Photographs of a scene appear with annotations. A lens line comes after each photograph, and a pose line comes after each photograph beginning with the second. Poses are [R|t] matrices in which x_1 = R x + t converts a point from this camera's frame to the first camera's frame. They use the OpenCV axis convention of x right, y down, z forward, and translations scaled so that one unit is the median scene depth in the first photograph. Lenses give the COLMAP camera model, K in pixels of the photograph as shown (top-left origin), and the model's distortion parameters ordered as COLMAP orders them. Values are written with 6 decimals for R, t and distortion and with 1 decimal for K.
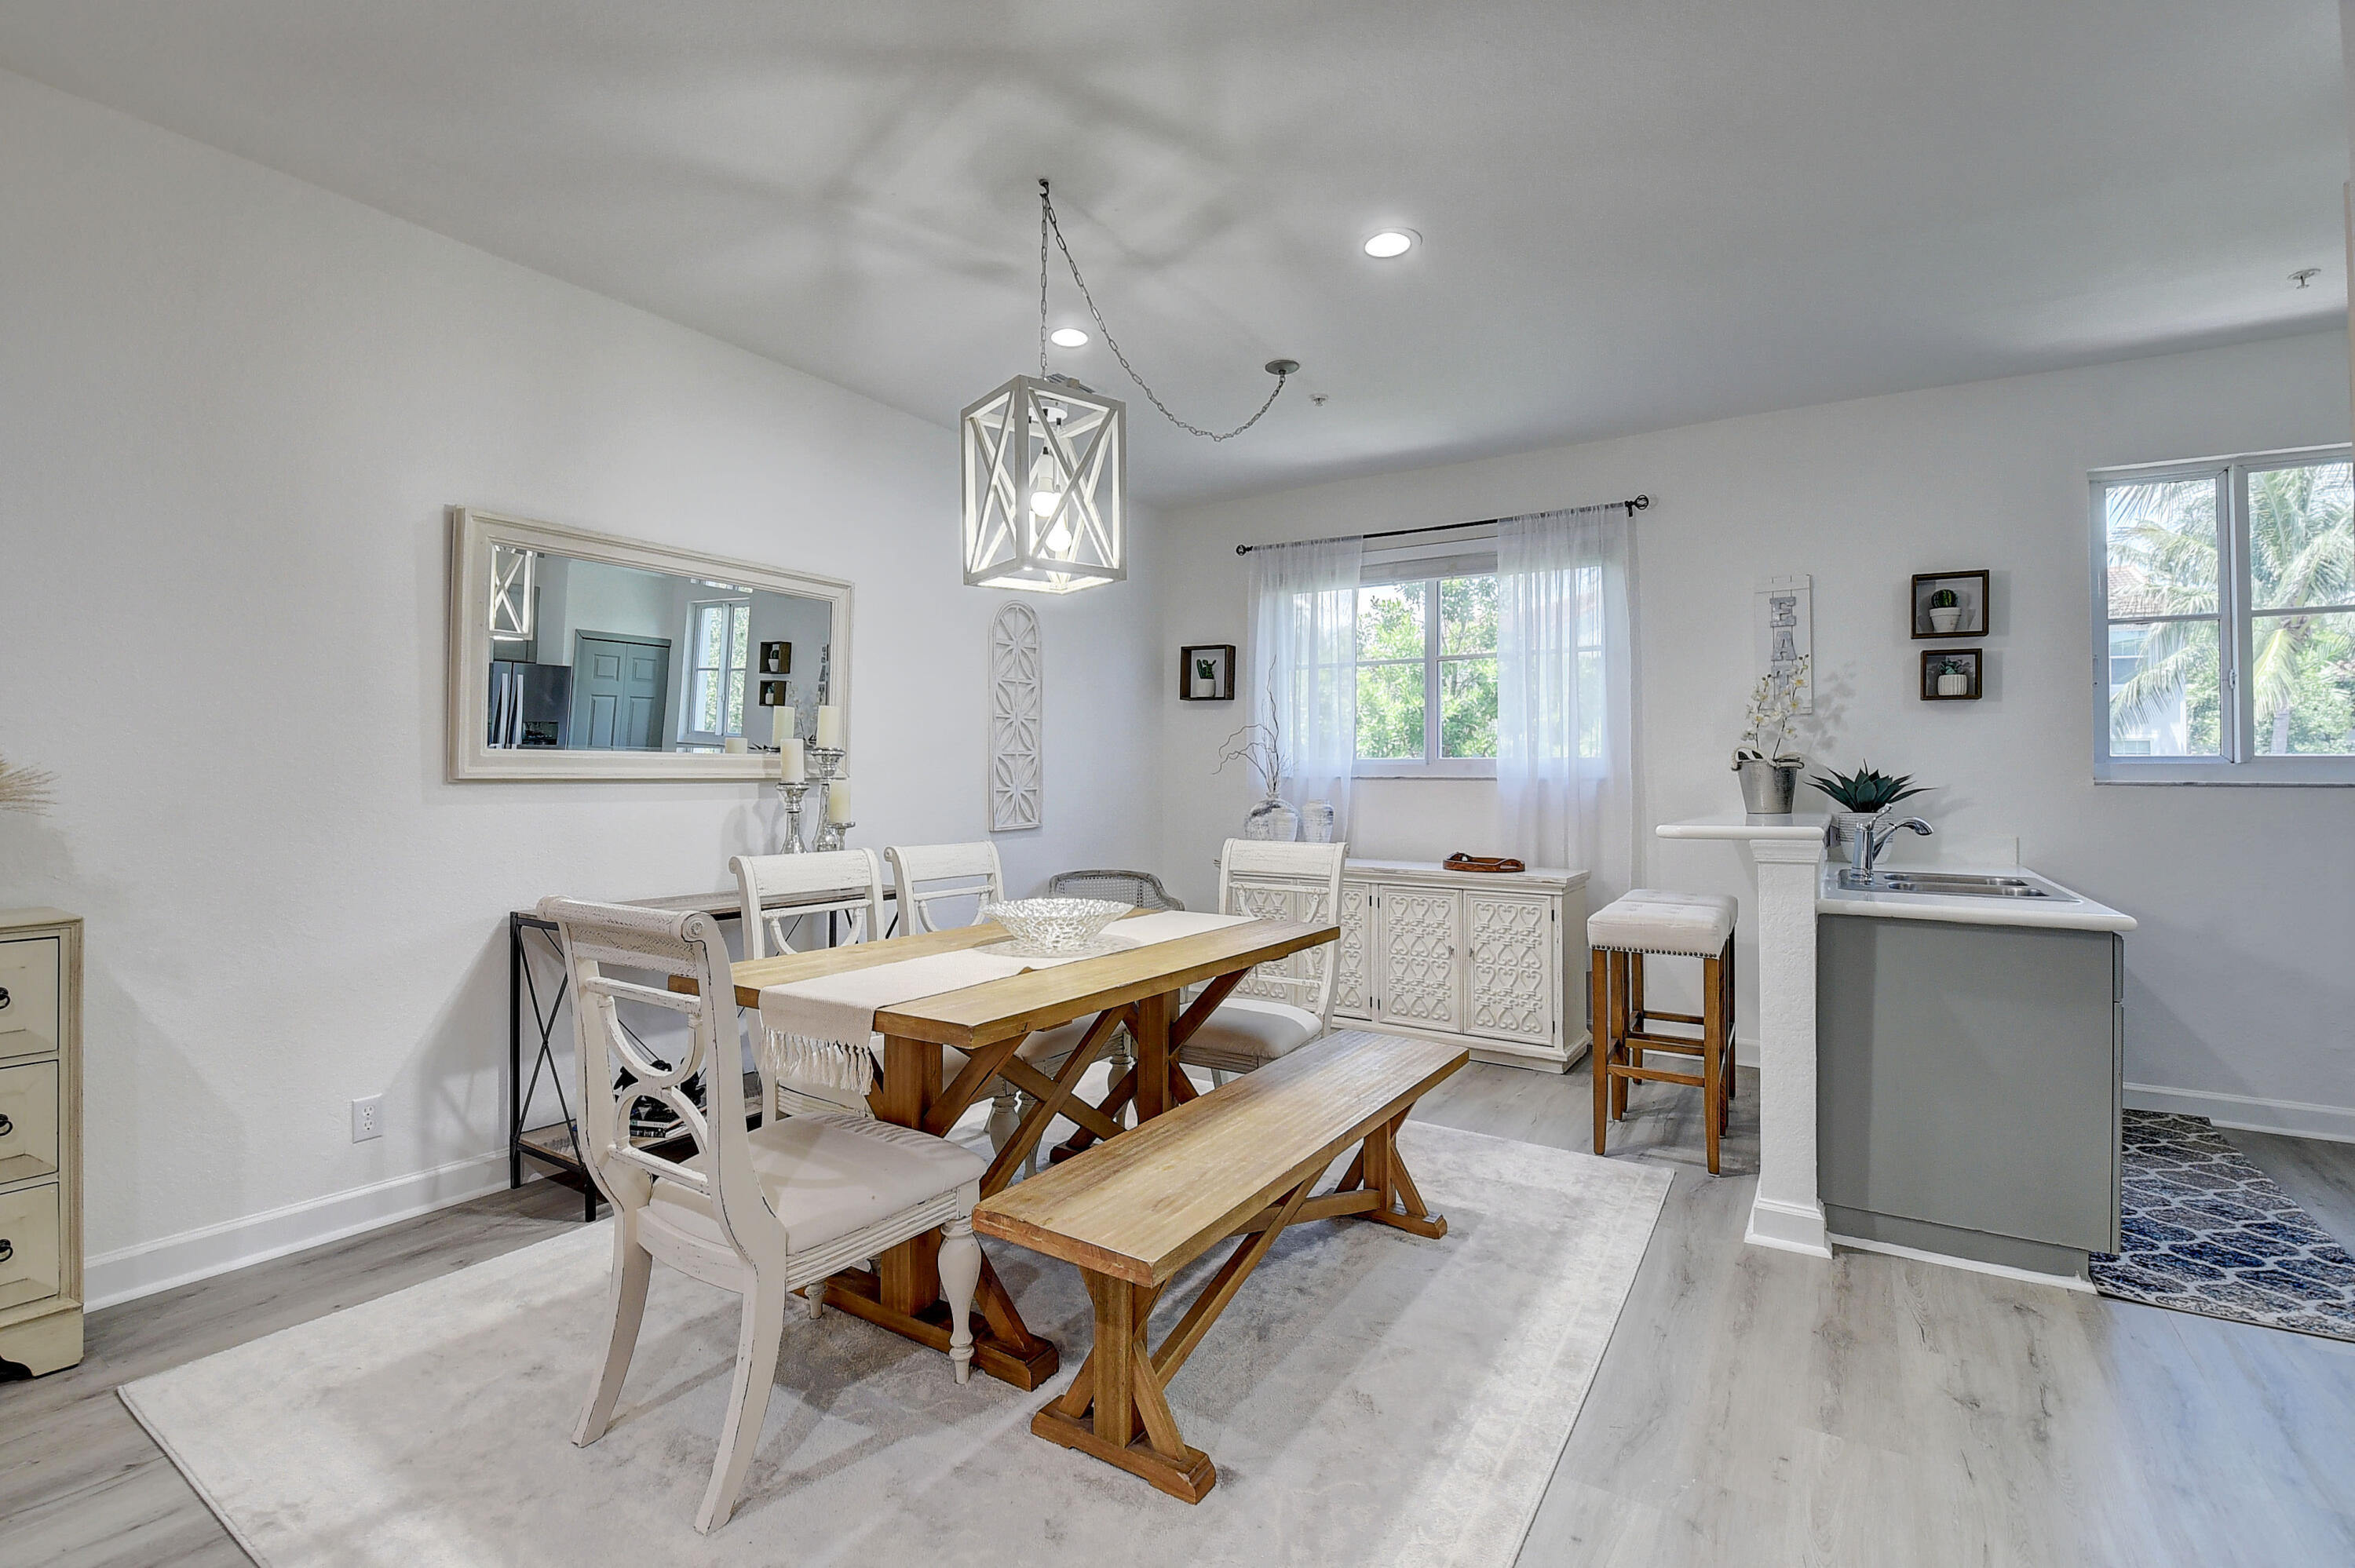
lens RADIAL K [[1049.5, 0, 1159.6], [0, 1049.5, 759.3], [0, 0, 1]] dist [-0.004593, -0.011021]
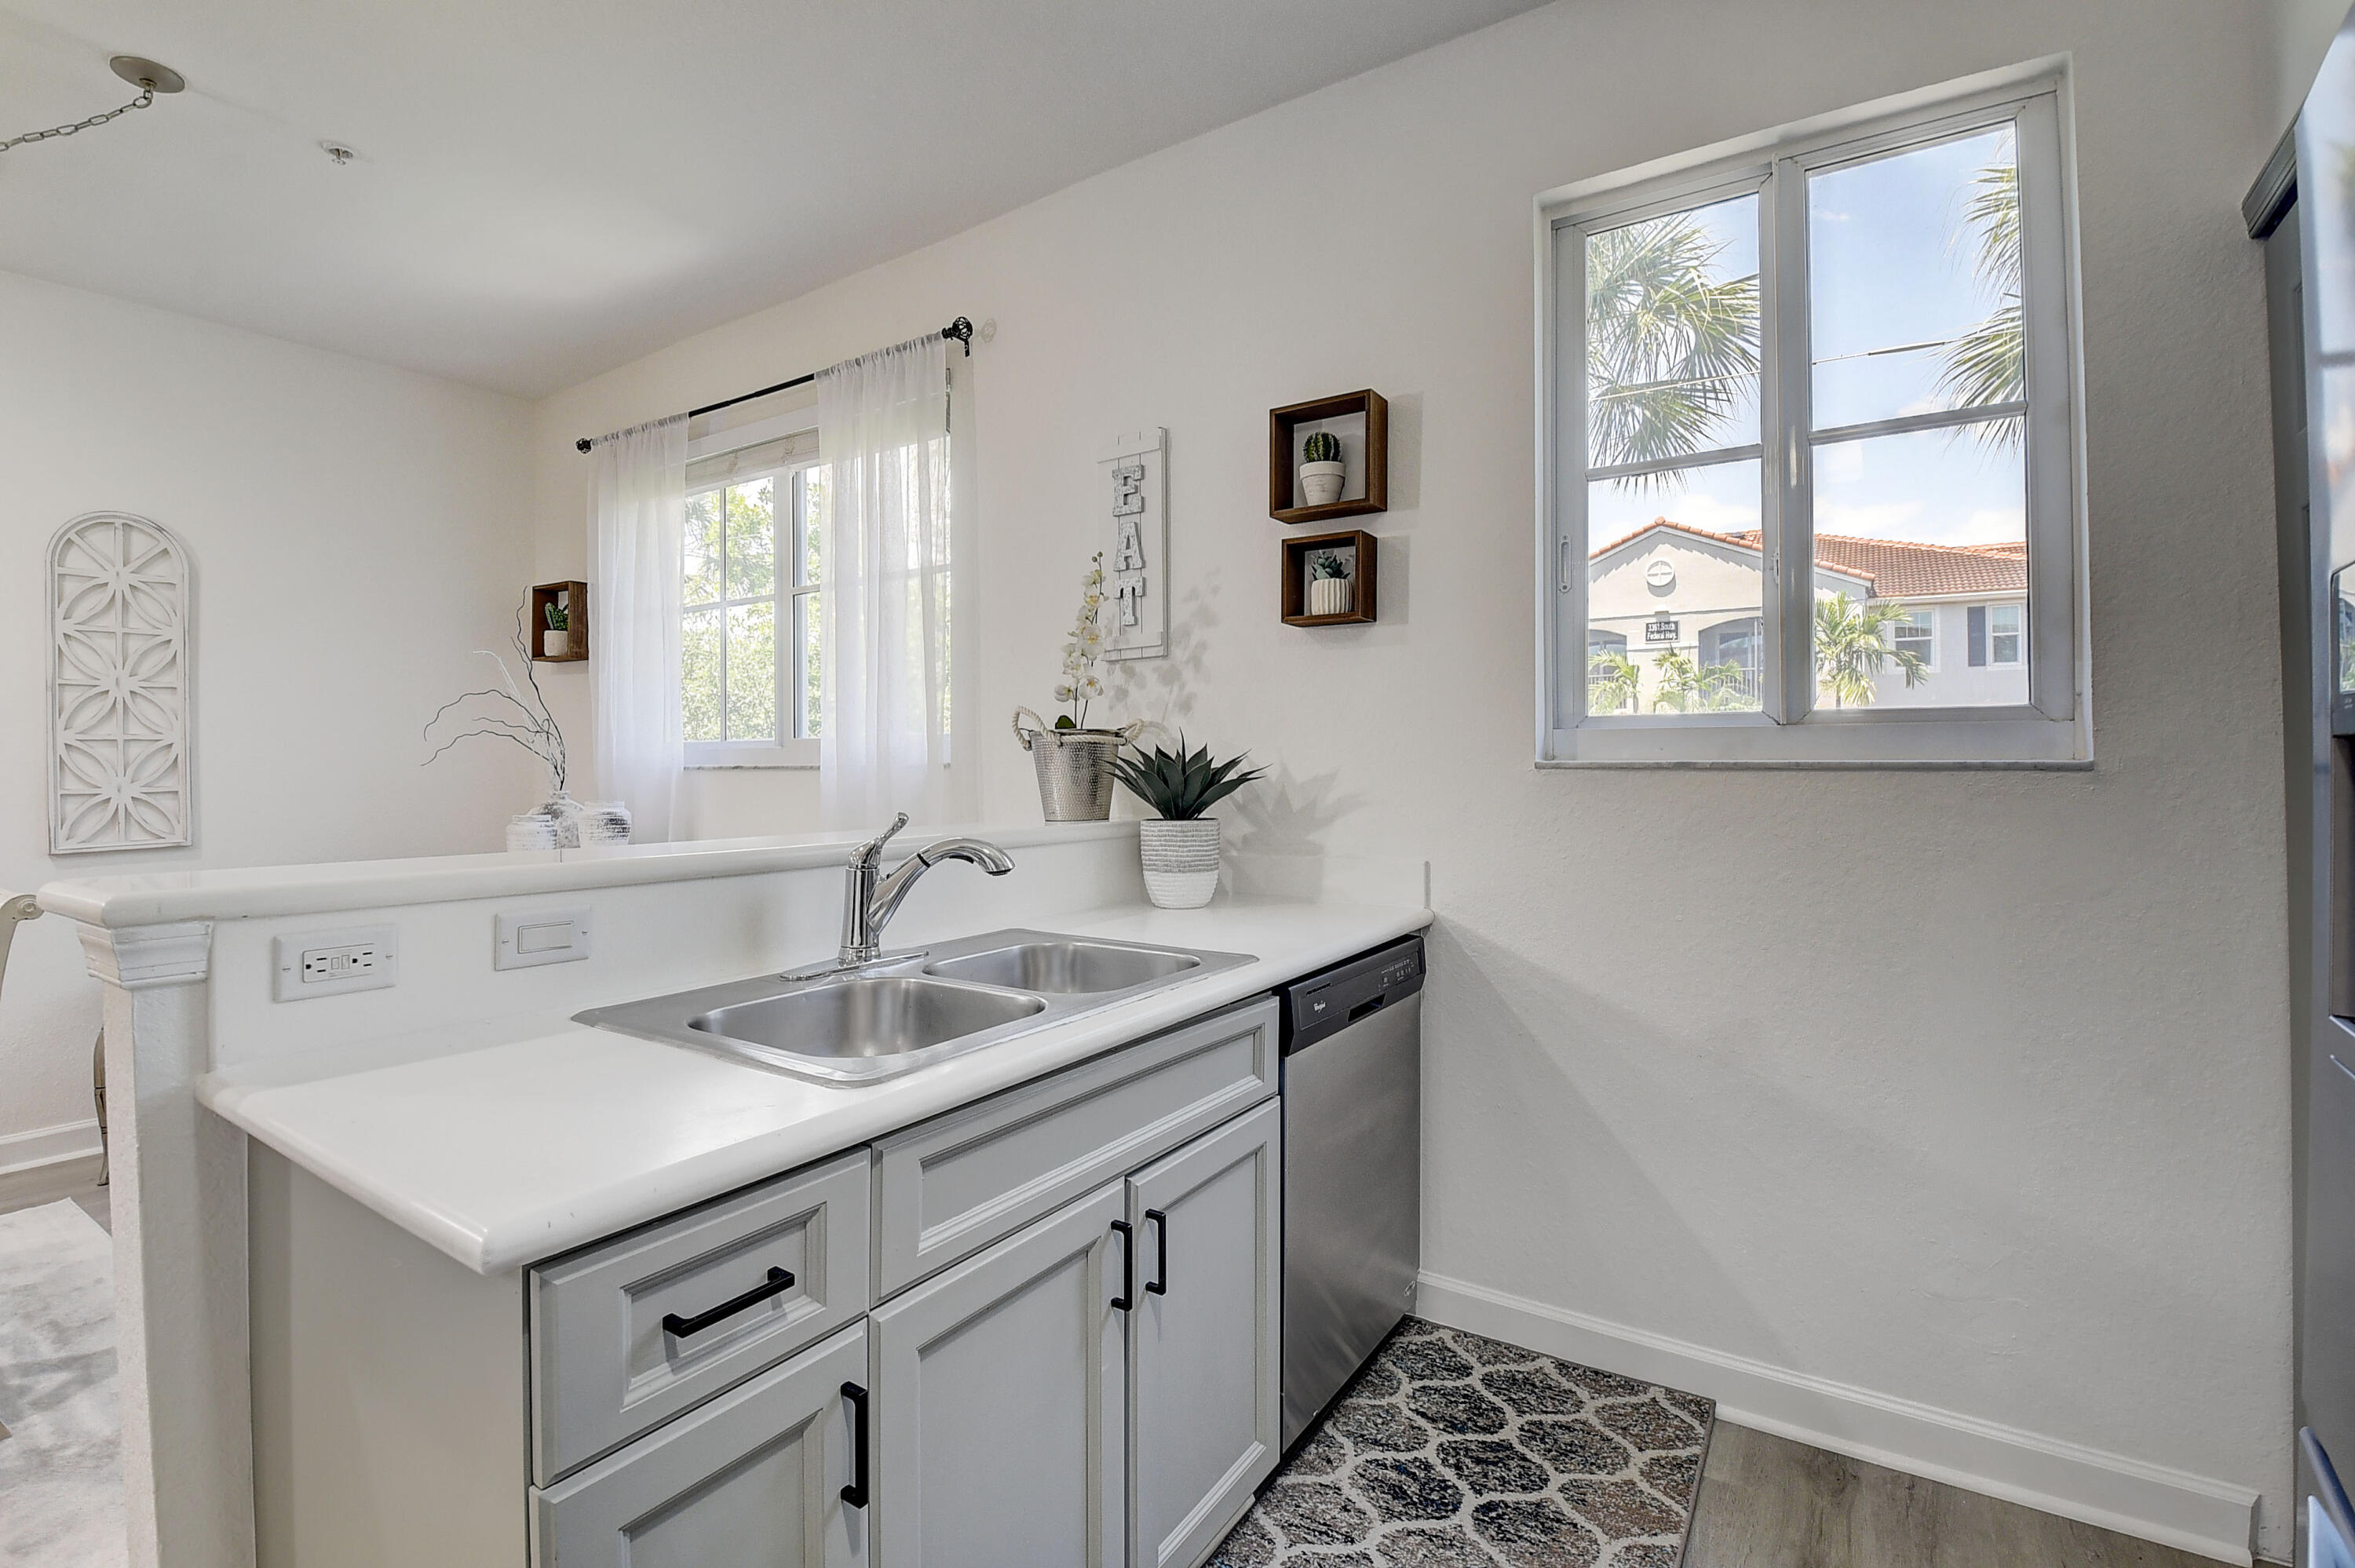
lens RADIAL K [[1036.8, 0, 1182.0], [0, 1036.8, 755.4], [0, 0, 1]] dist [0.000379, -0.000051]
pose [[0.999969, -0.007460, 0.002398, 0.734024], [0.007453, 0.999967, 0.003126, 0.014687], [-0.002421, -0.003108, 0.999992, 0.460881]]
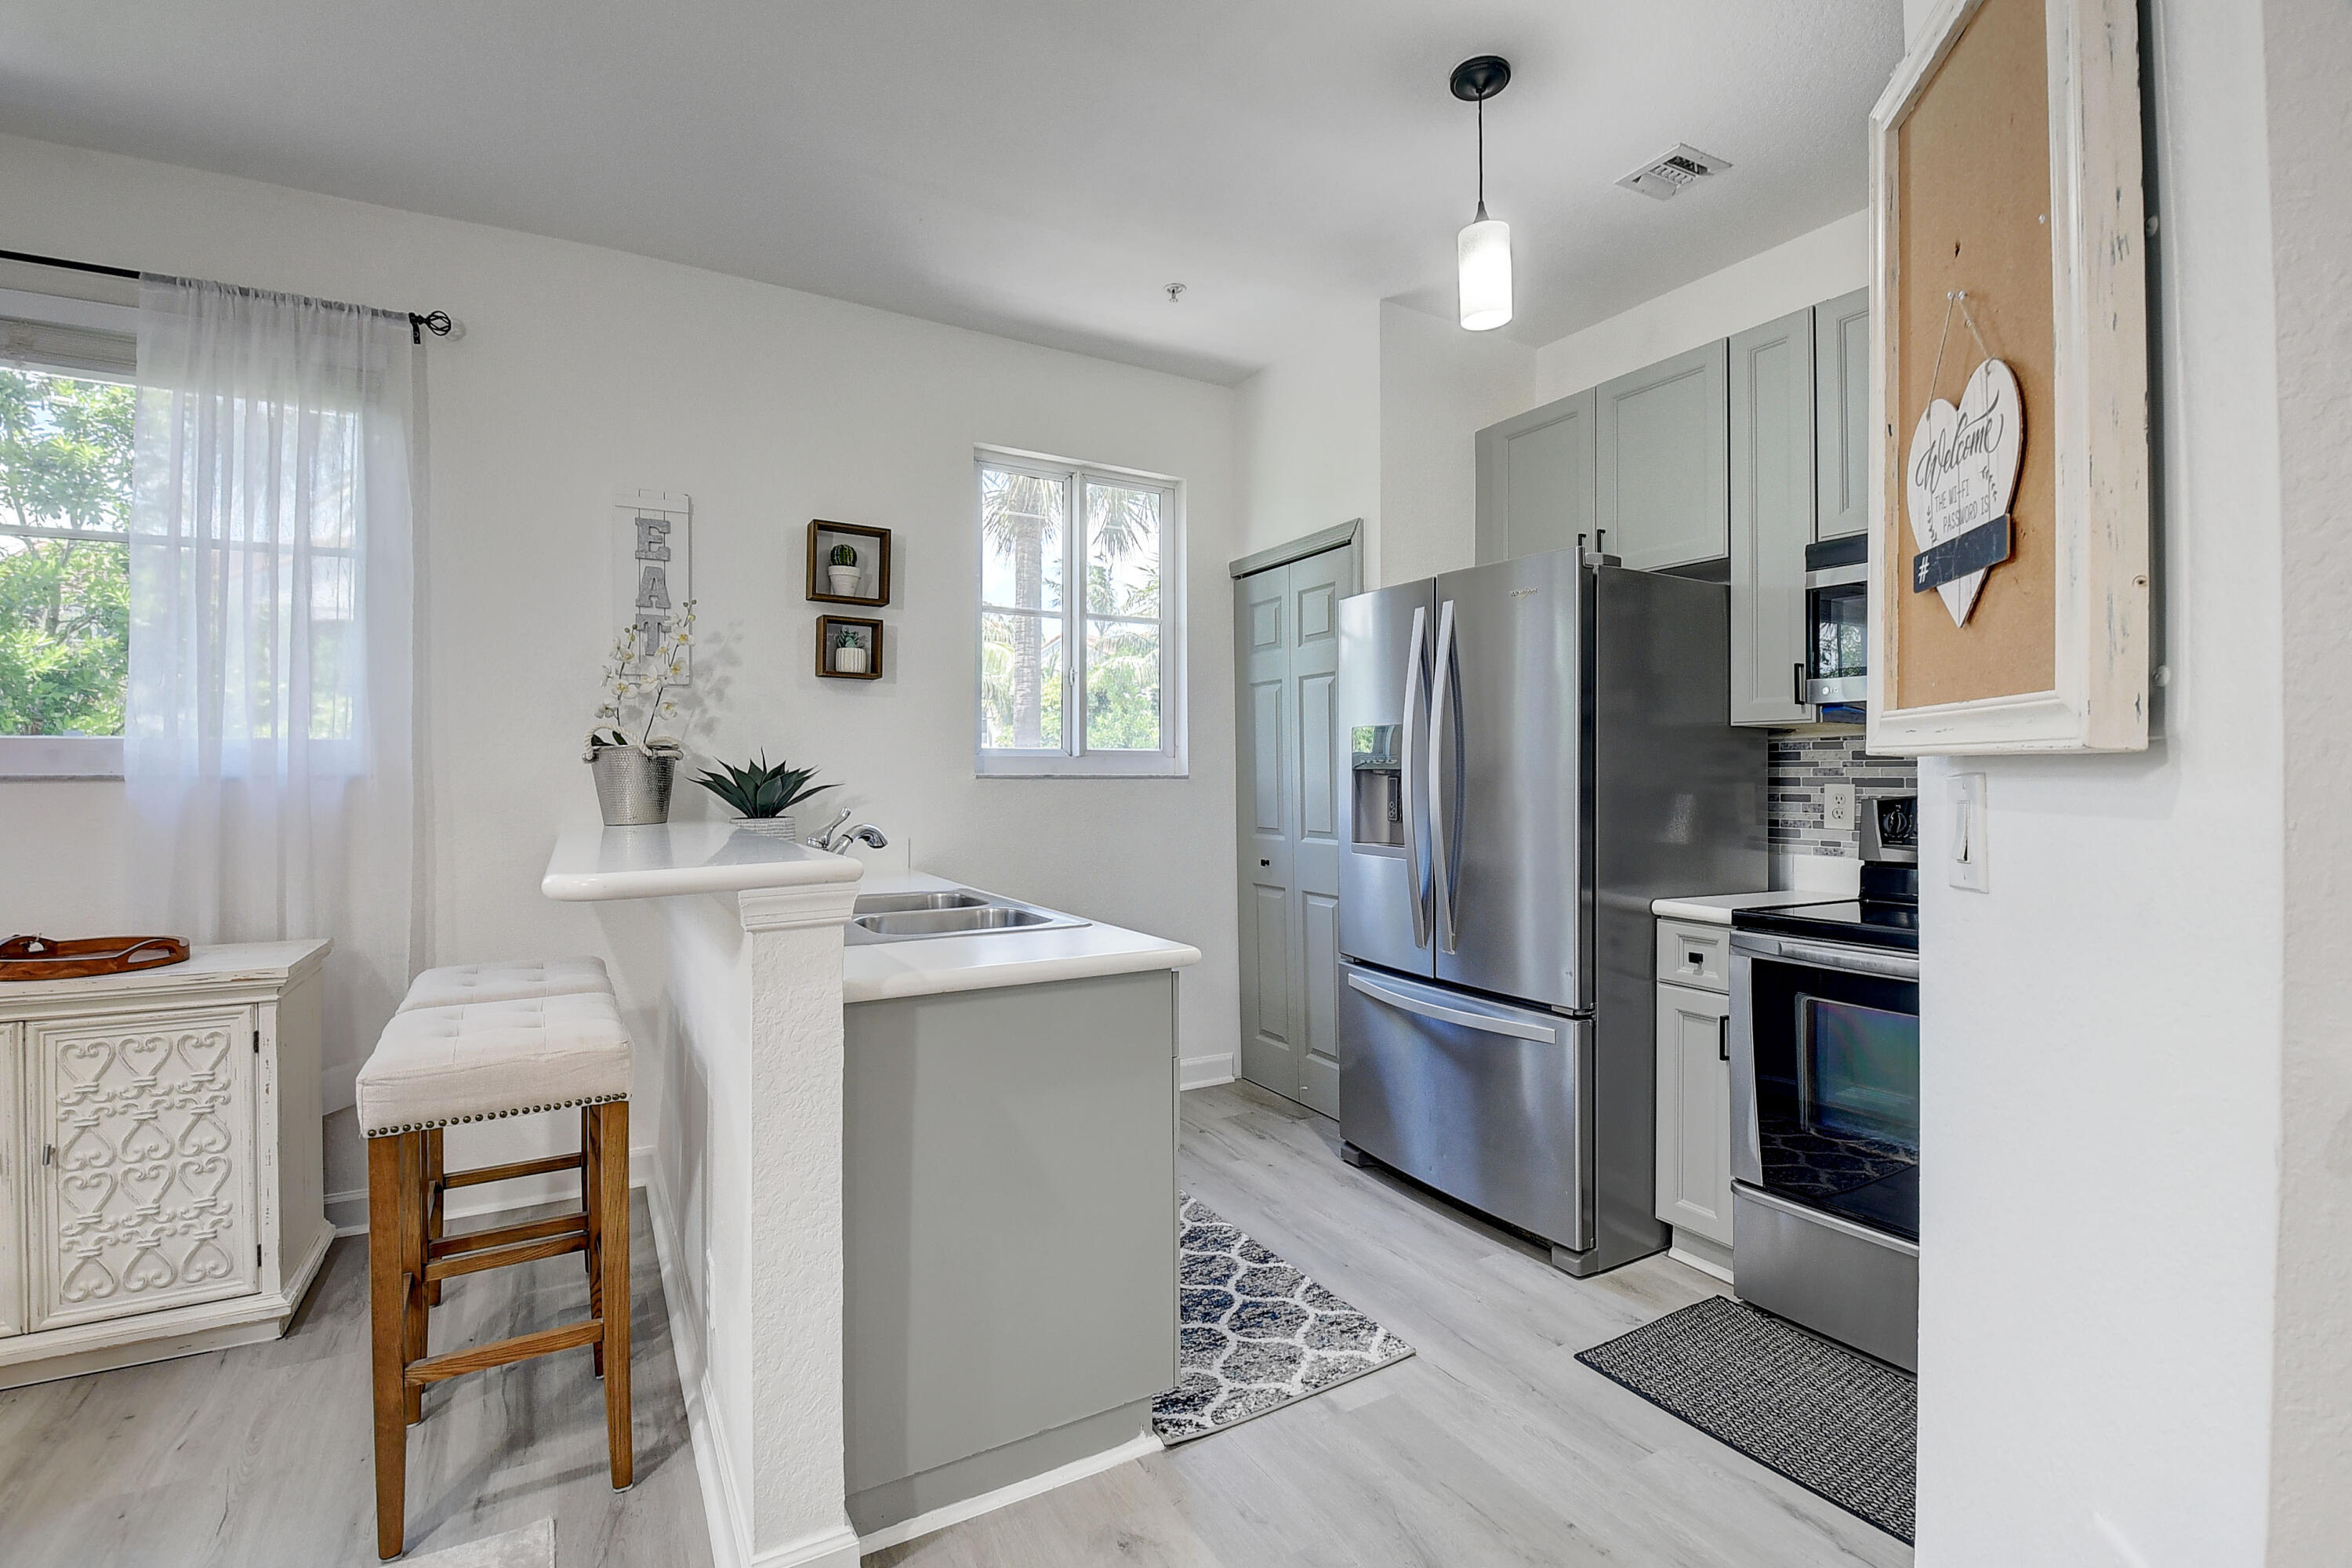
lens RADIAL K [[1030.6, 0, 1164.5], [0, 1030.6, 757.3], [0, 0, 1]] dist [0.011971, -0.026286]
pose [[0.458125, 0.008465, 0.888847, 0.152882], [-0.008482, 0.999951, -0.005152, 0.009371], [-0.888847, -0.005179, 0.458175, 0.430431]]
